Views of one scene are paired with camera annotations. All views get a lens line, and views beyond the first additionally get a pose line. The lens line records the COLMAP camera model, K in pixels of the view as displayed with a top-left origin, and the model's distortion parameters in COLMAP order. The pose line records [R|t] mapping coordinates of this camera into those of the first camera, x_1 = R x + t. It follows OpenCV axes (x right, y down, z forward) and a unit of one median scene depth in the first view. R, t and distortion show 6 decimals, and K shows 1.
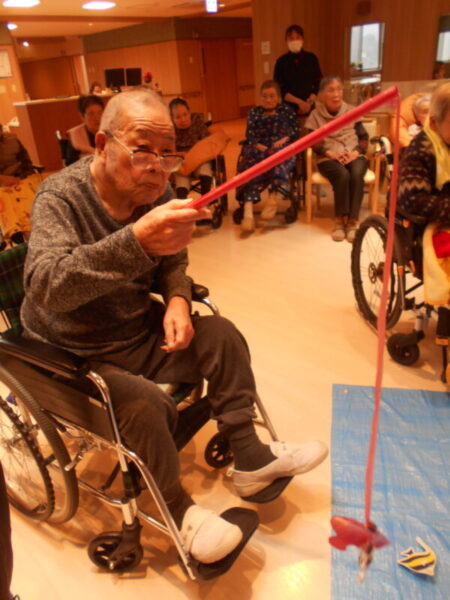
lens RADIAL K [[443.9, 0, 225.0], [0, 443.9, 300.0], [0, 0, 1]] dist [-0.004619, -0.002704]
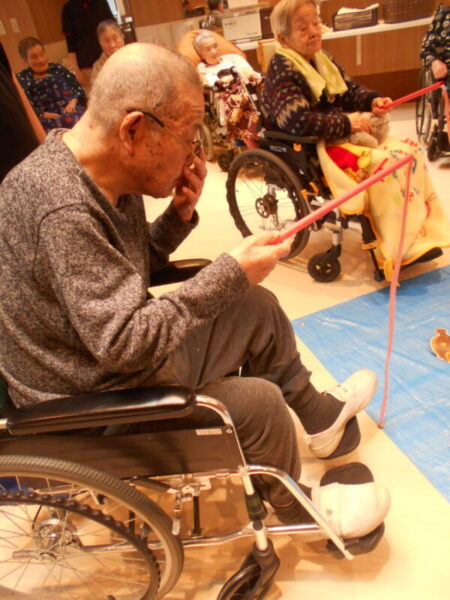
lens RADIAL K [[451.9, 0, 225.0], [0, 451.9, 300.0], [0, 0, 1]] dist [0.015293, 0.000913]
pose [[0.851075, -0.355194, 0.386663, -0.260275], [0.328377, 0.934724, 0.135868, -0.043041], [-0.409682, 0.011337, 0.912158, 0.142230]]
